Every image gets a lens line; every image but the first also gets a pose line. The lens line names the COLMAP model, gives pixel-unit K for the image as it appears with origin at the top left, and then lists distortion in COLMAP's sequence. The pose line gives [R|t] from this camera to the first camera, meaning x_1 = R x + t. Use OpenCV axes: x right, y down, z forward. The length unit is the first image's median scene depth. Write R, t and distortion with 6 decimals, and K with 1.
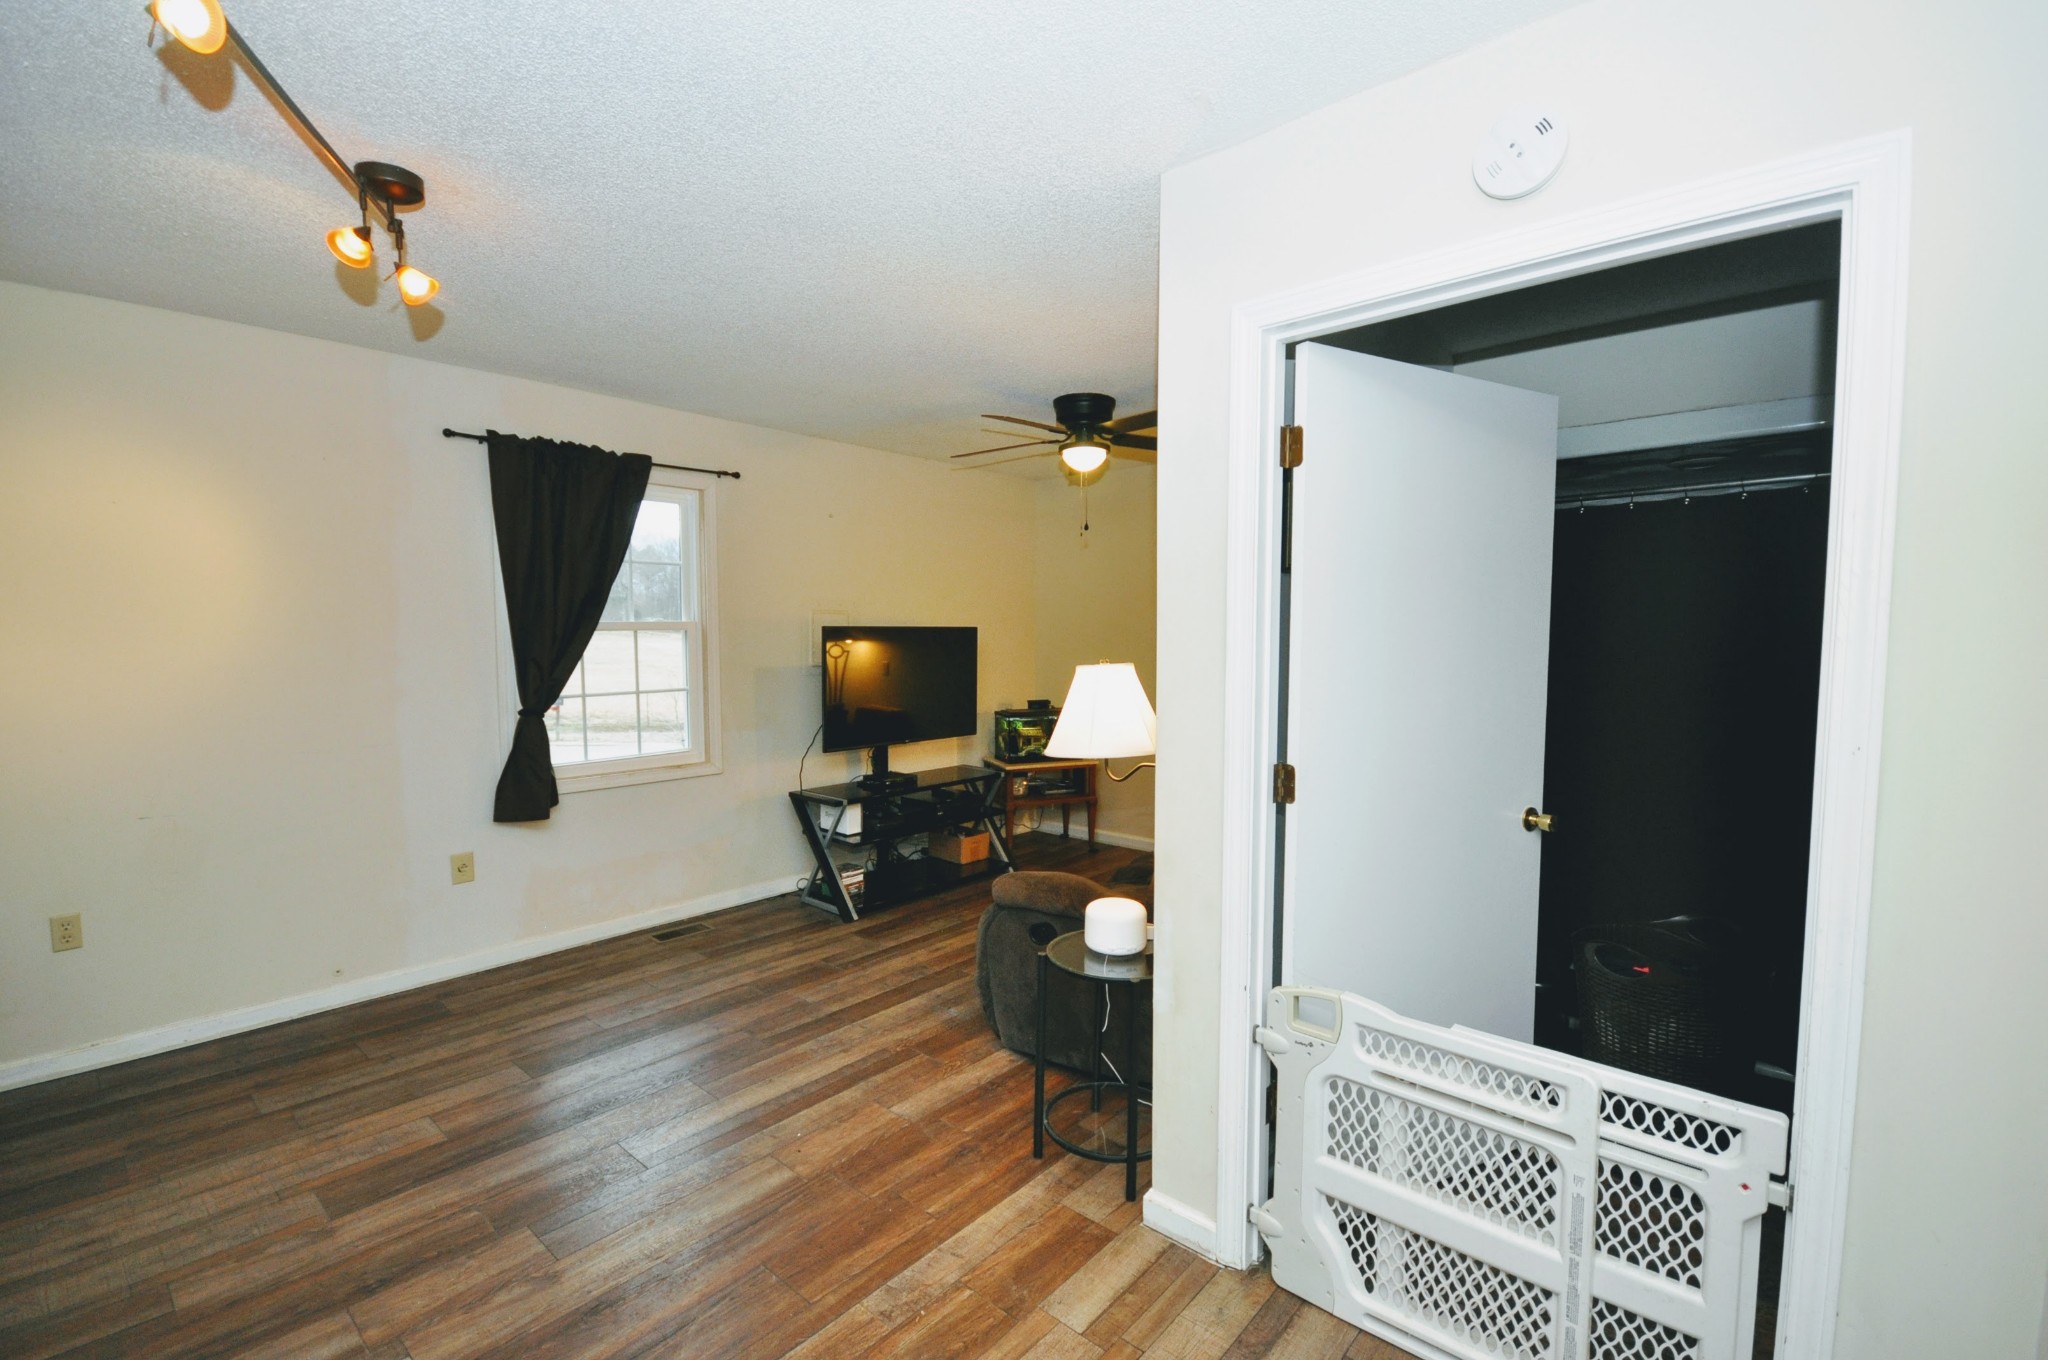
lens RADIAL K [[895.6, 0, 1017.1], [0, 895.6, 691.2], [0, 0, 1]] dist [-0.000511, -0.006153]
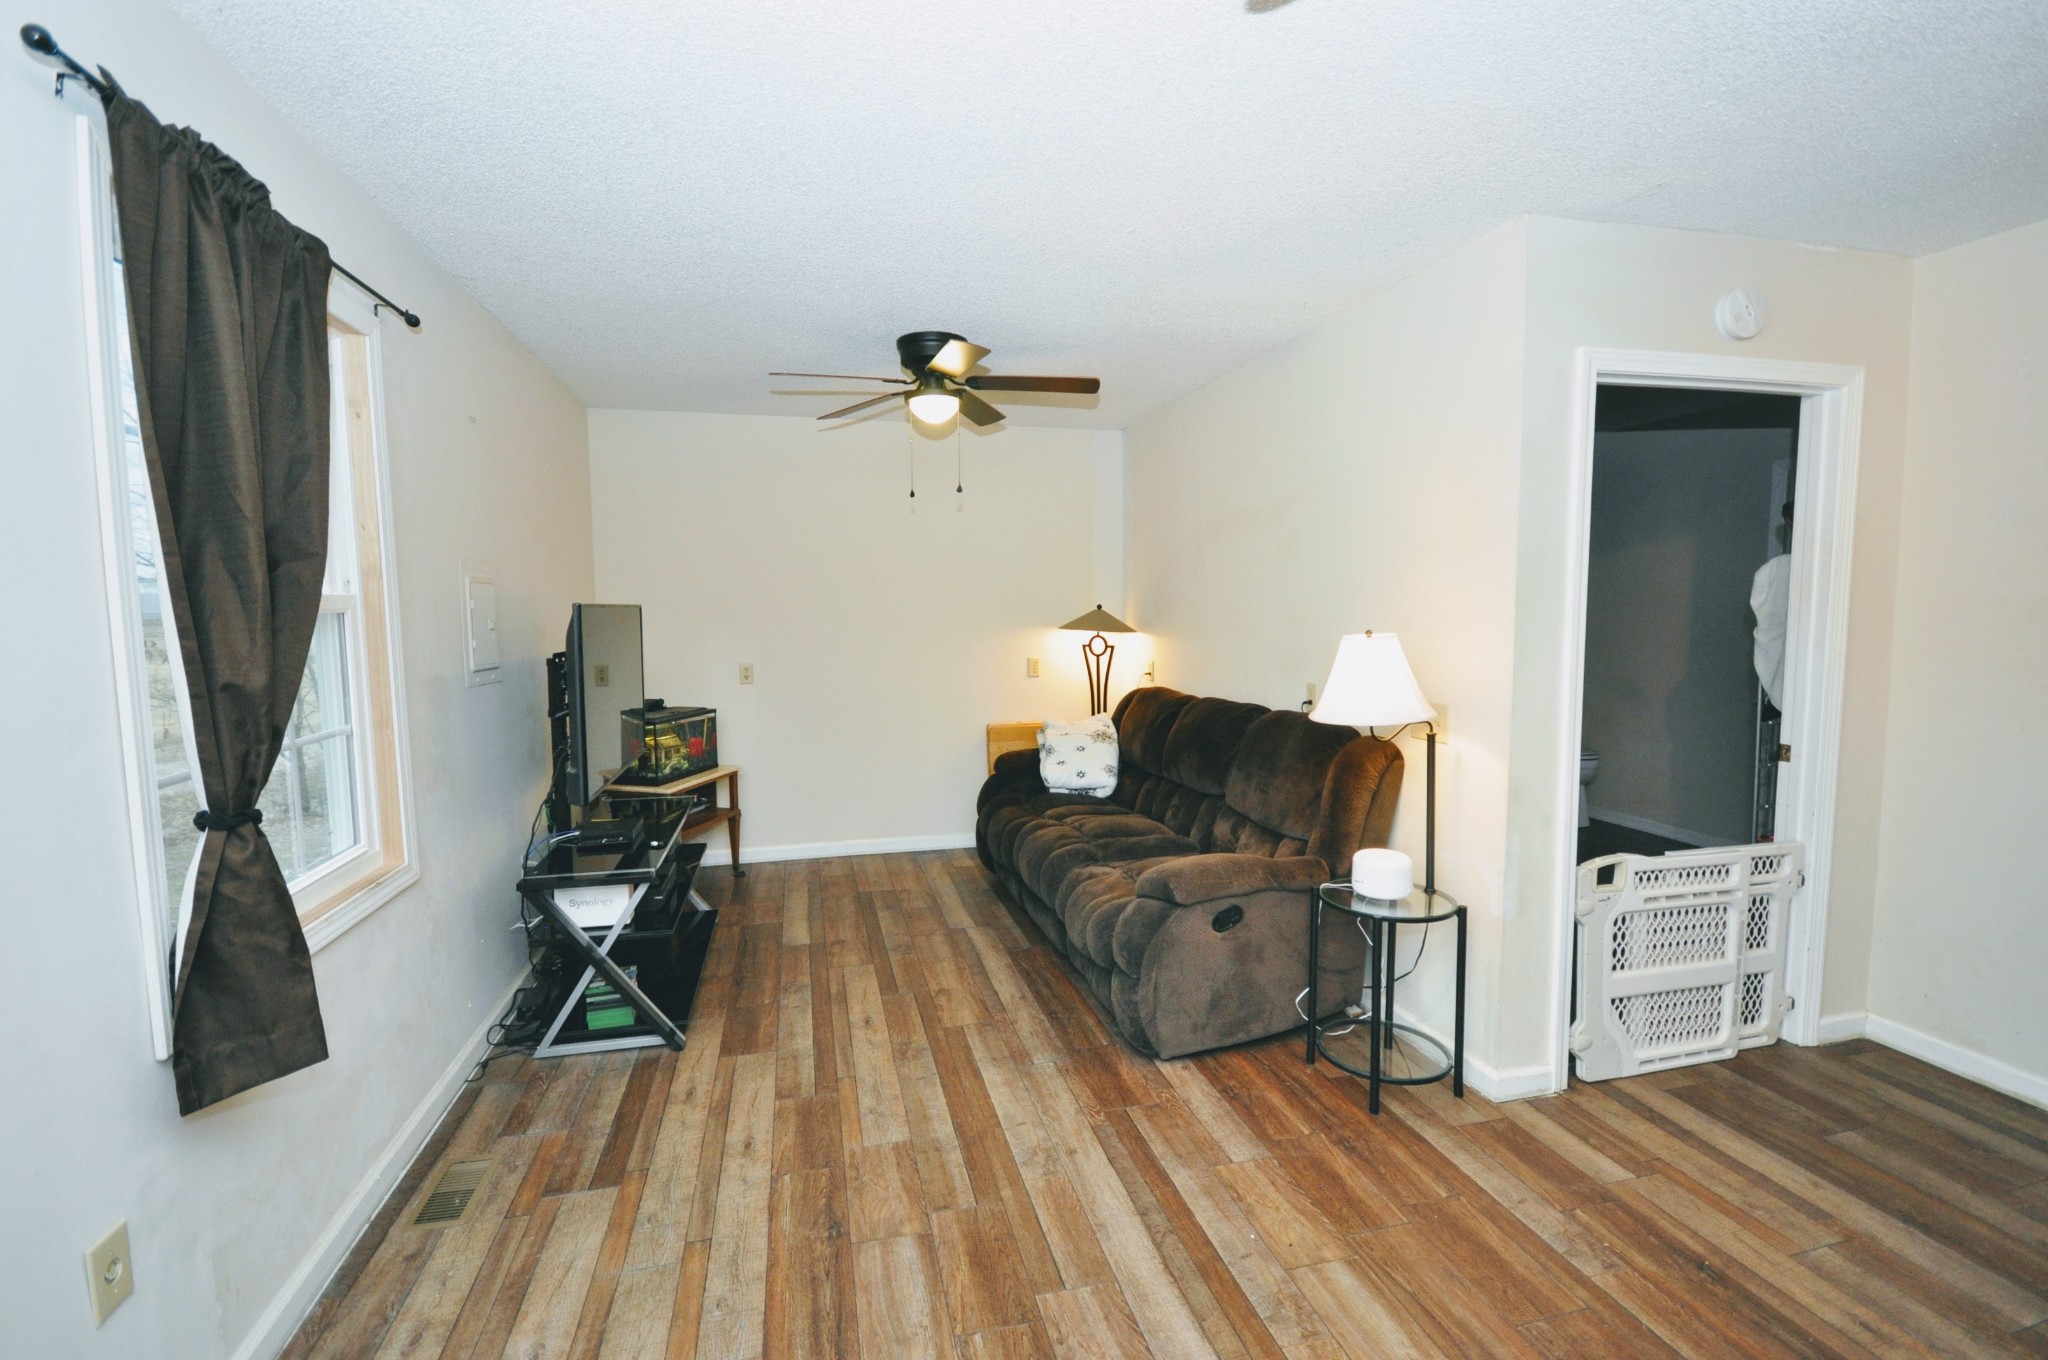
lens RADIAL K [[897.6, 0, 1023.7], [0, 897.6, 688.6], [0, 0, 1]] dist [0.000964, -0.009555]
pose [[0.574734, -0.081509, 0.814271, -0.668218], [0.064477, 0.996444, 0.054235, -0.033210], [-0.815797, 0.021331, 0.577945, 0.476448]]
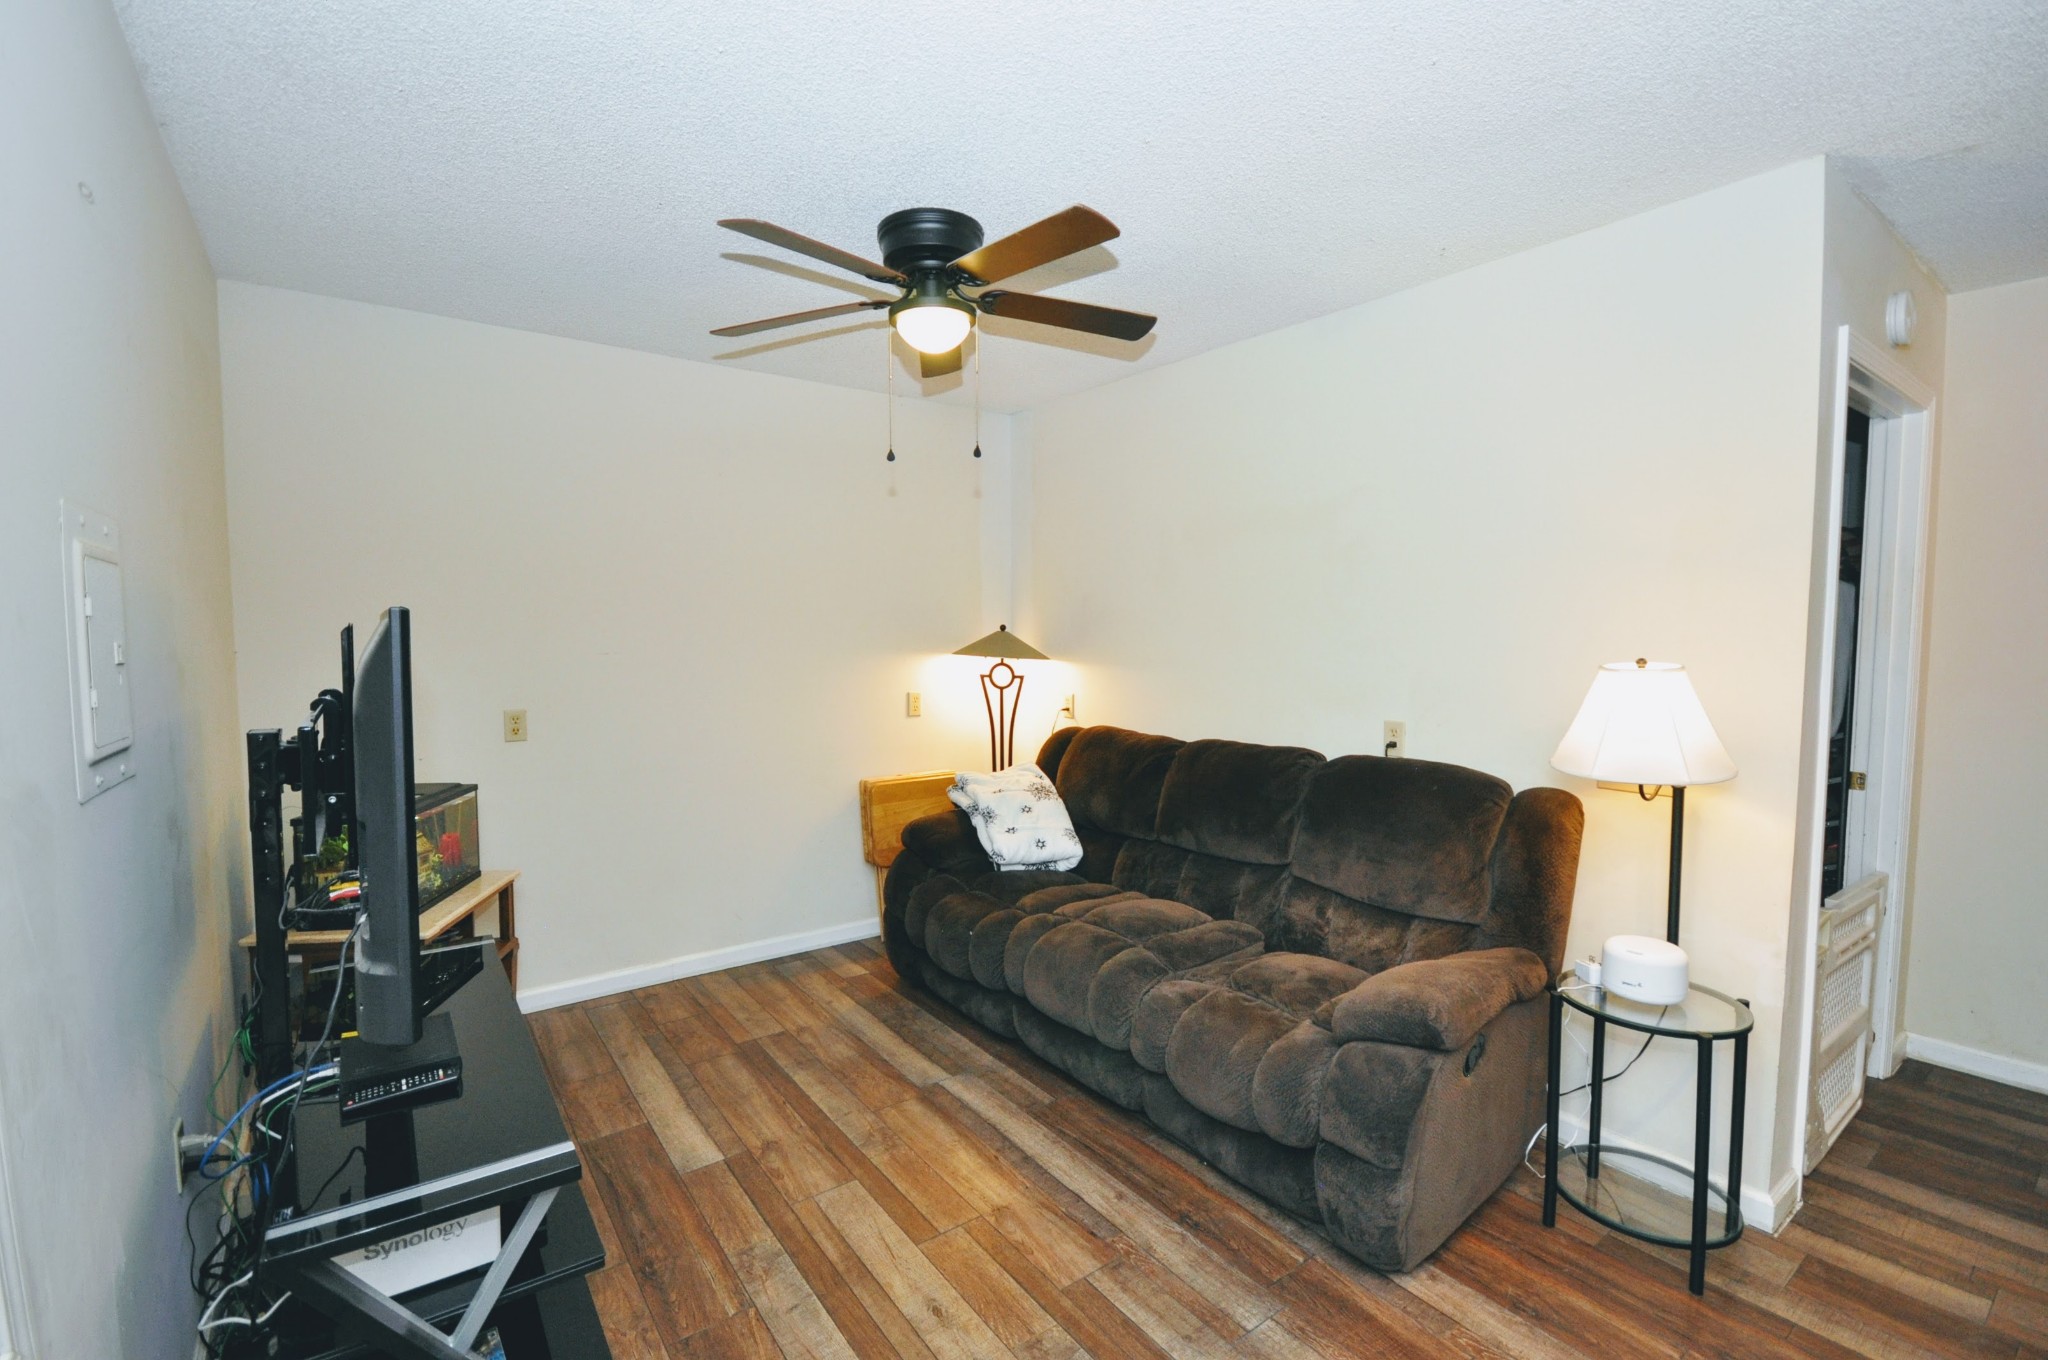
lens RADIAL K [[897.6, 0, 1023.7], [0, 897.6, 688.6], [0, 0, 1]] dist [0.000964, -0.009555]
pose [[0.224007, -0.067766, 0.972229, -0.549969], [0.066437, 0.996321, 0.054138, -0.059394], [-0.972320, 0.052464, 0.227685, 0.905409]]
